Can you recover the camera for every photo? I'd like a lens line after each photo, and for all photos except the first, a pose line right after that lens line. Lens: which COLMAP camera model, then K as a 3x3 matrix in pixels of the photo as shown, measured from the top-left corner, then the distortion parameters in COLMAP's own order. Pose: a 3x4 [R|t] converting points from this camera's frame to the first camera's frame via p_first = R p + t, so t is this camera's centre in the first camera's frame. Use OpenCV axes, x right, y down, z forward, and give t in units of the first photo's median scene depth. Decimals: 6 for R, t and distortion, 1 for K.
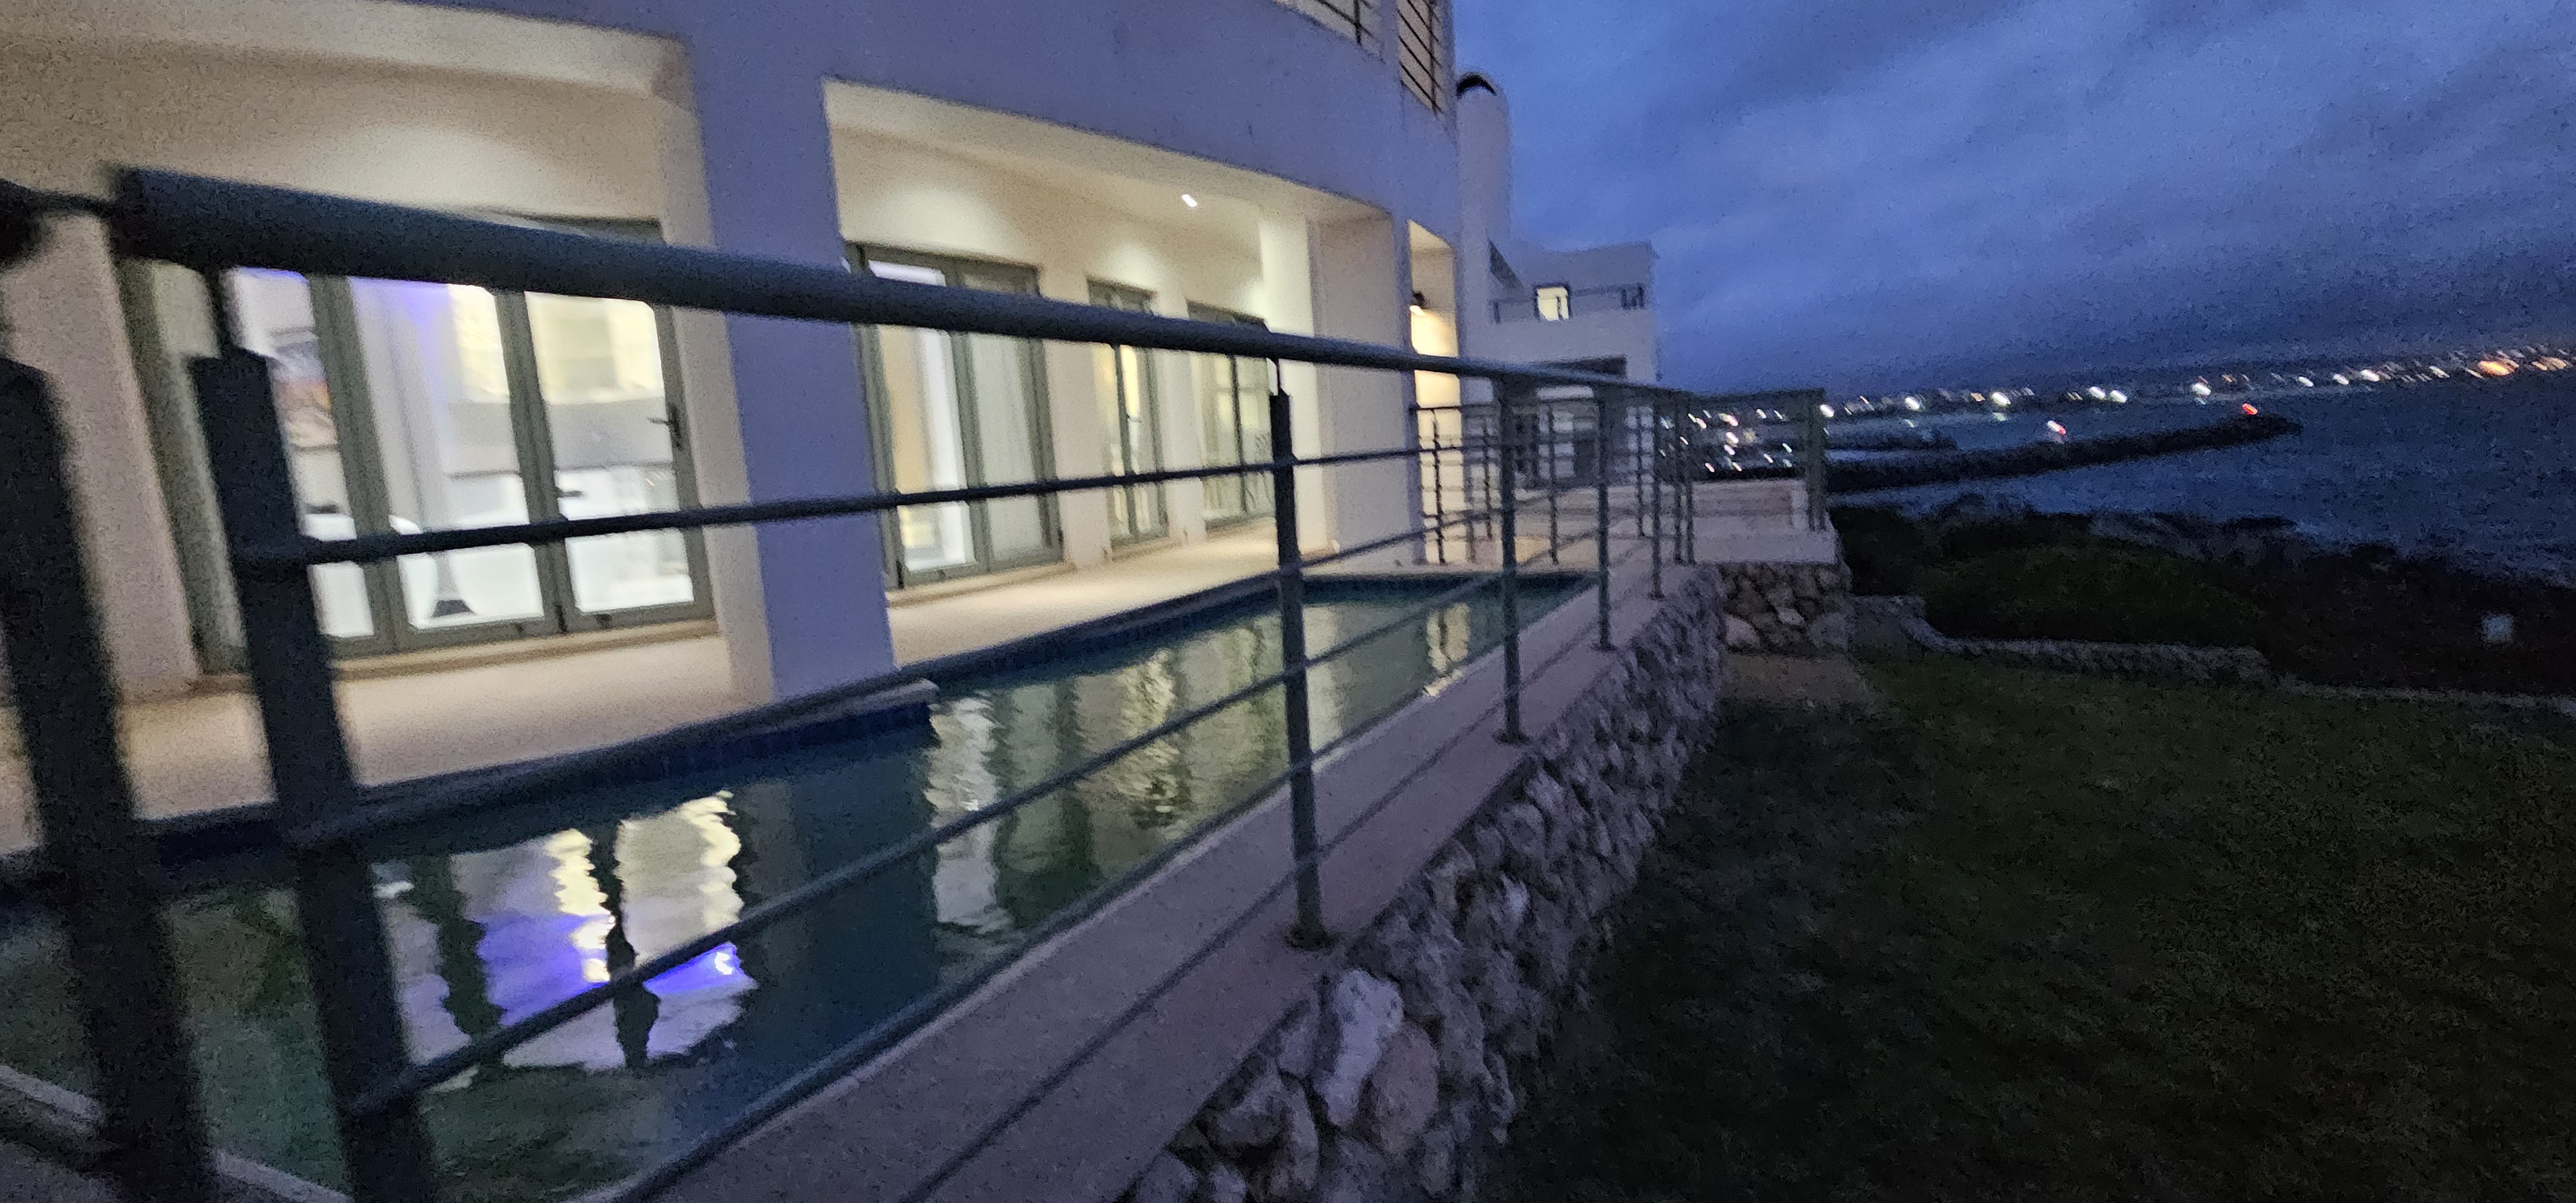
lens RADIAL K [[1052.8, 0, 1272.0], [0, 1052.8, 613.5], [0, 0, 1]] dist [-0.001928, 0.000760]
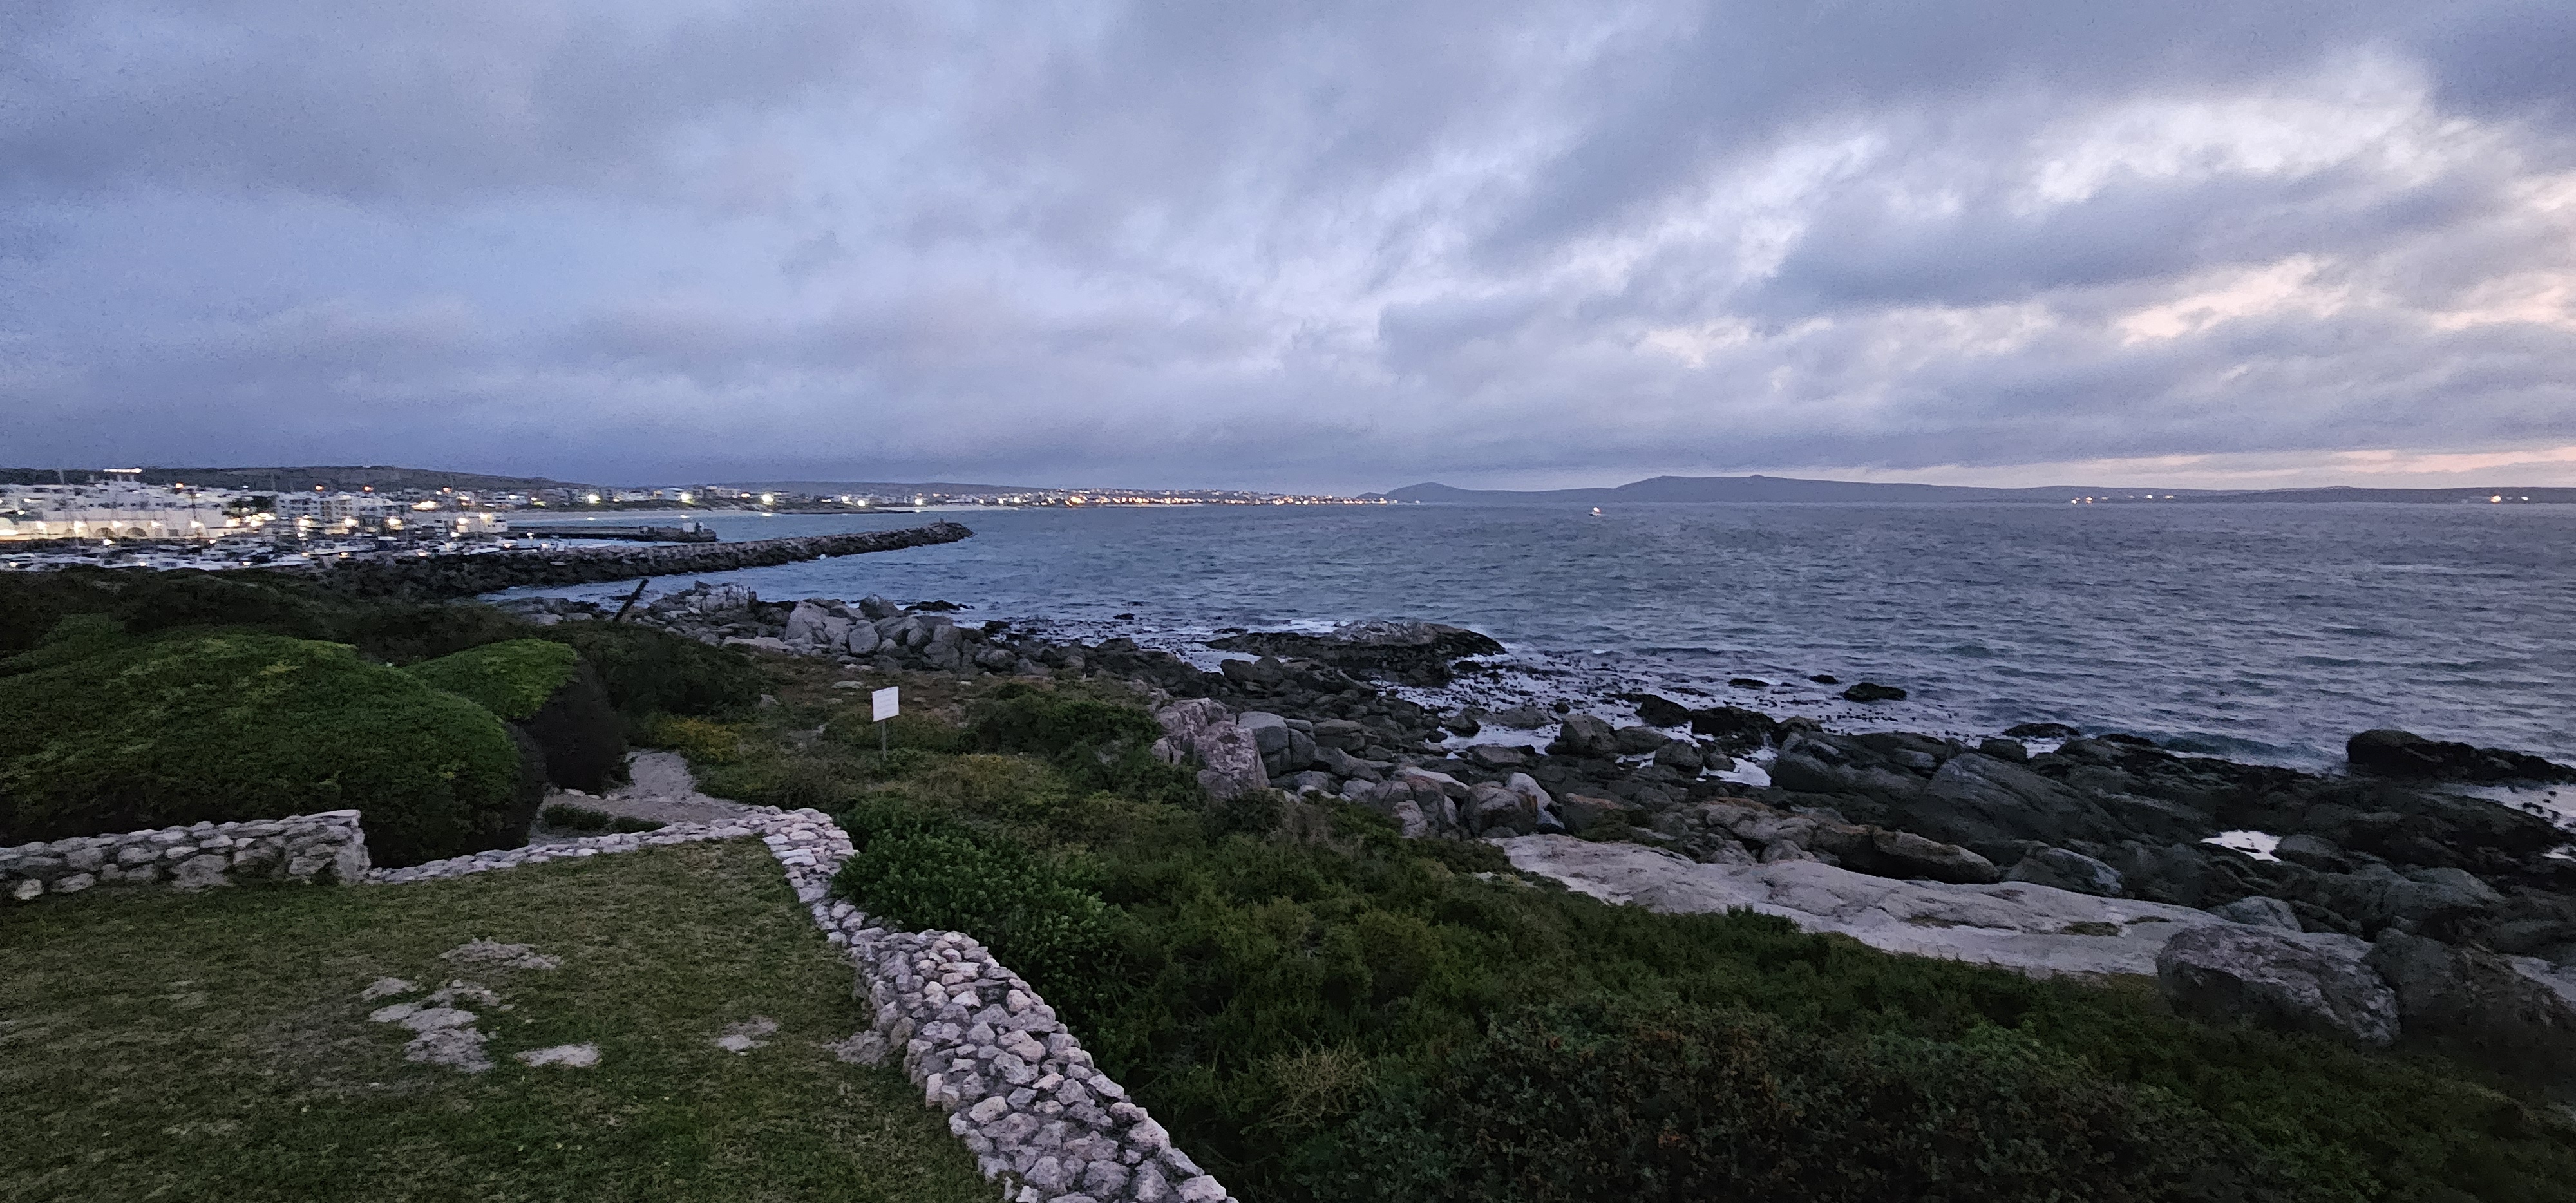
lens RADIAL K [[1052.8, 0, 1292.9], [0, 1052.8, 619.1], [0, 0, 1]] dist [-0.001928, 0.000760]
pose [[0.497841, -0.030980, 0.866715, 1.109321], [0.102521, 0.994457, -0.023342, -0.002887], [-0.861188, 0.100477, 0.498257, 0.455839]]
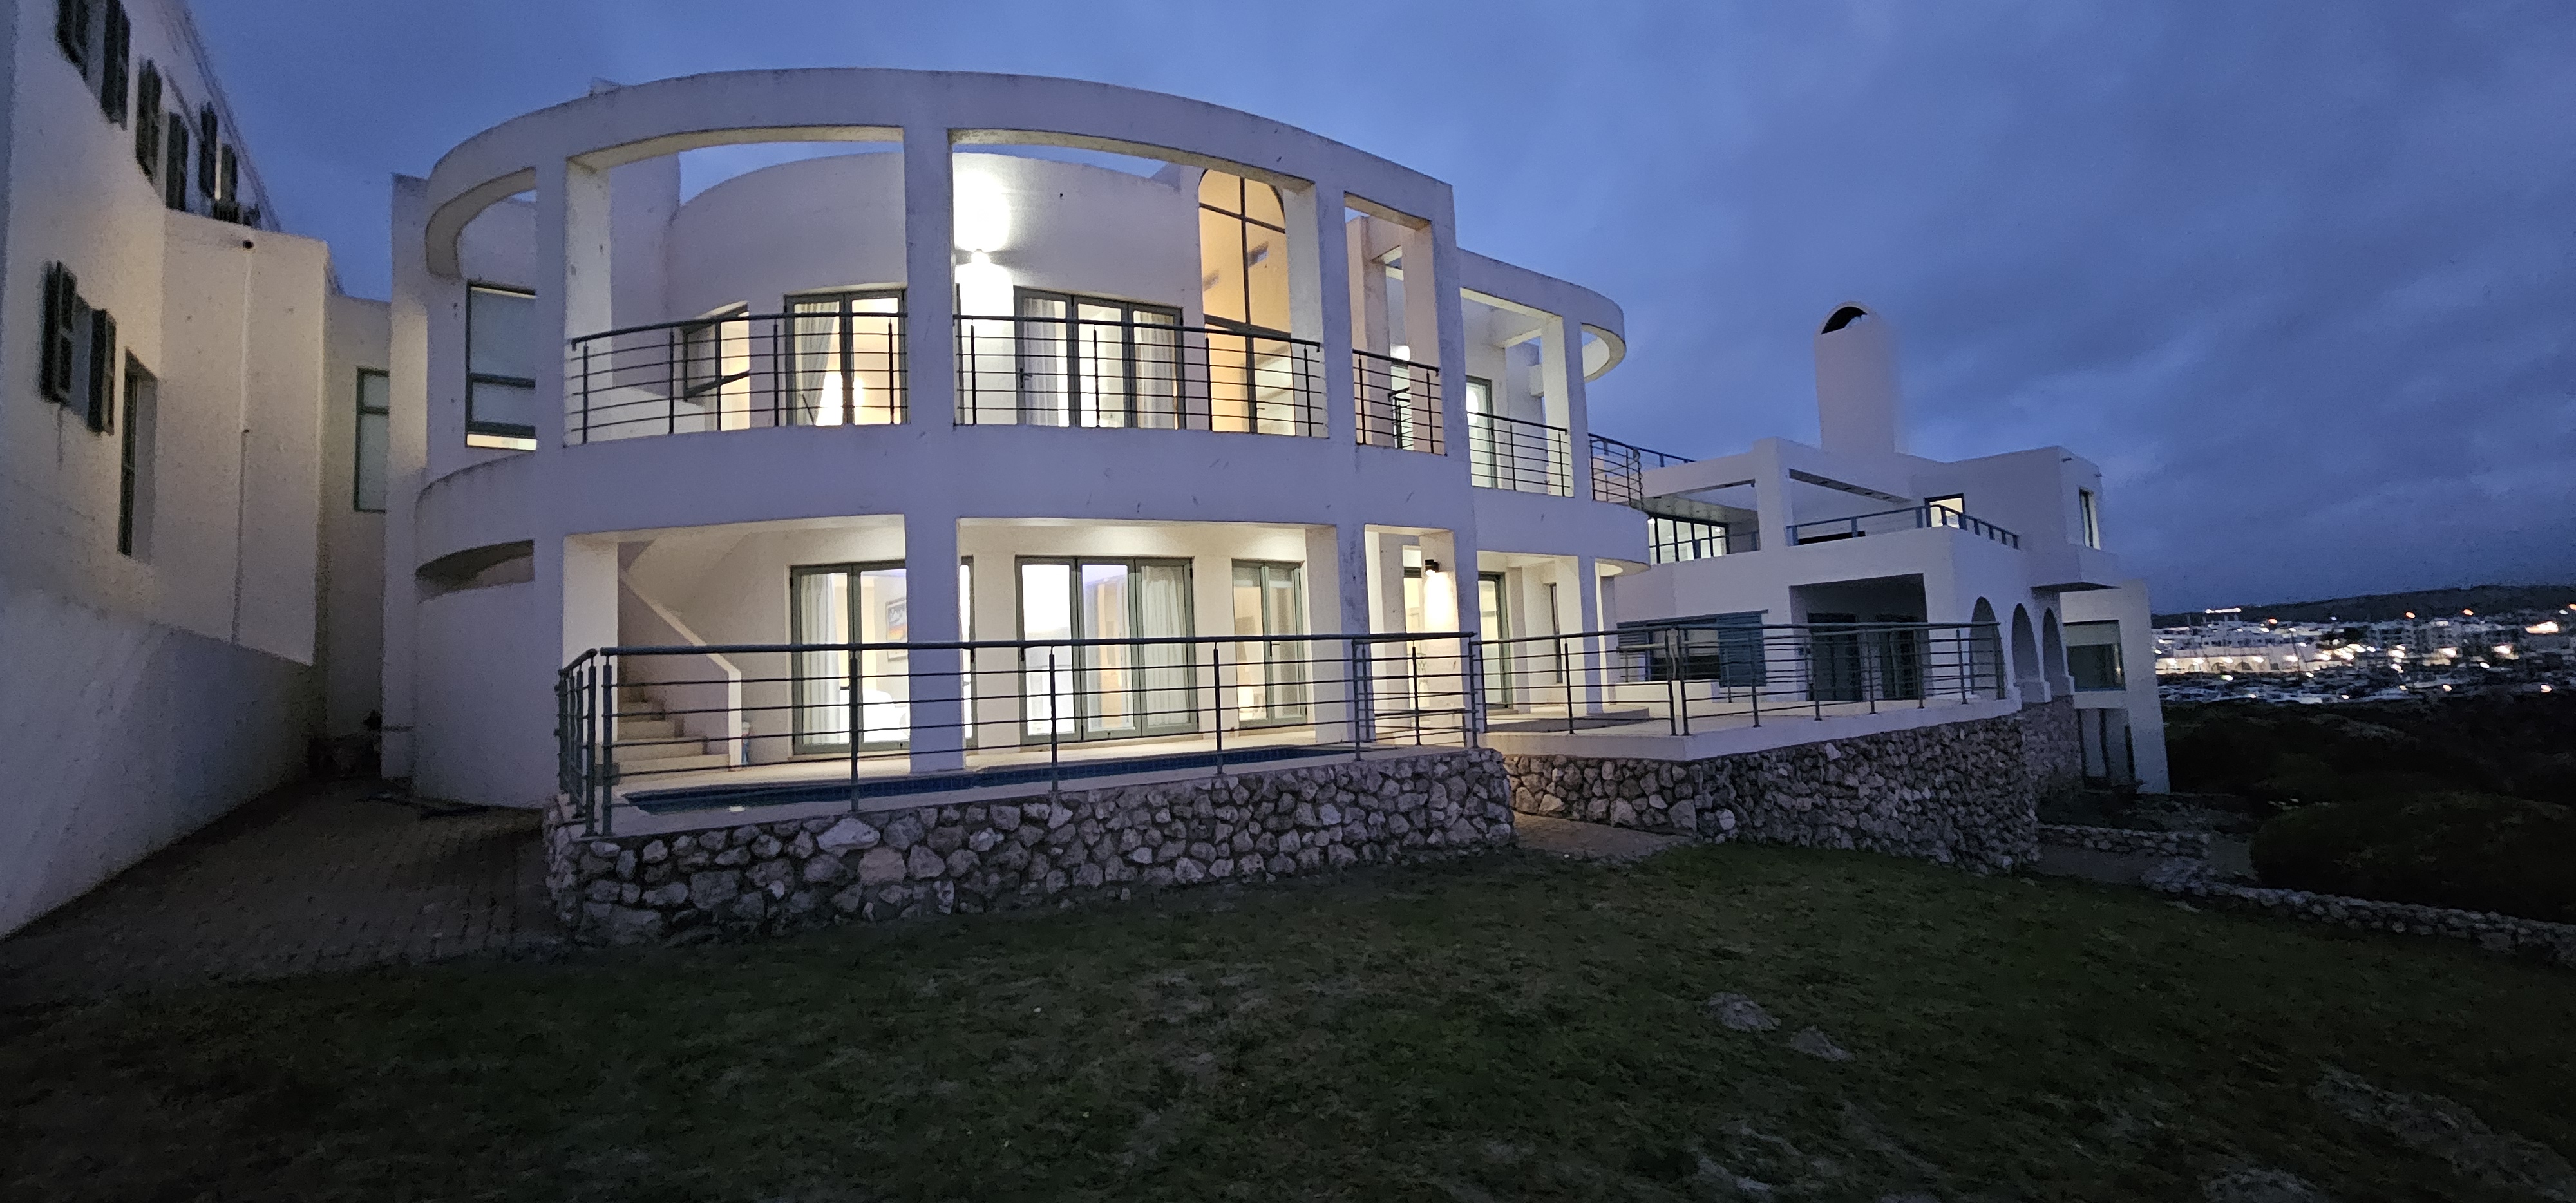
lens RADIAL K [[1052.8, 0, 1297.4], [0, 1052.8, 612.2], [0, 0, 1]] dist [-0.001928, 0.000760]
pose [[0.873507, -0.006679, -0.486765, 0.720579], [-0.085923, 0.982092, -0.167666, 0.027795], [0.479168, 0.188282, 0.857291, -0.326316]]
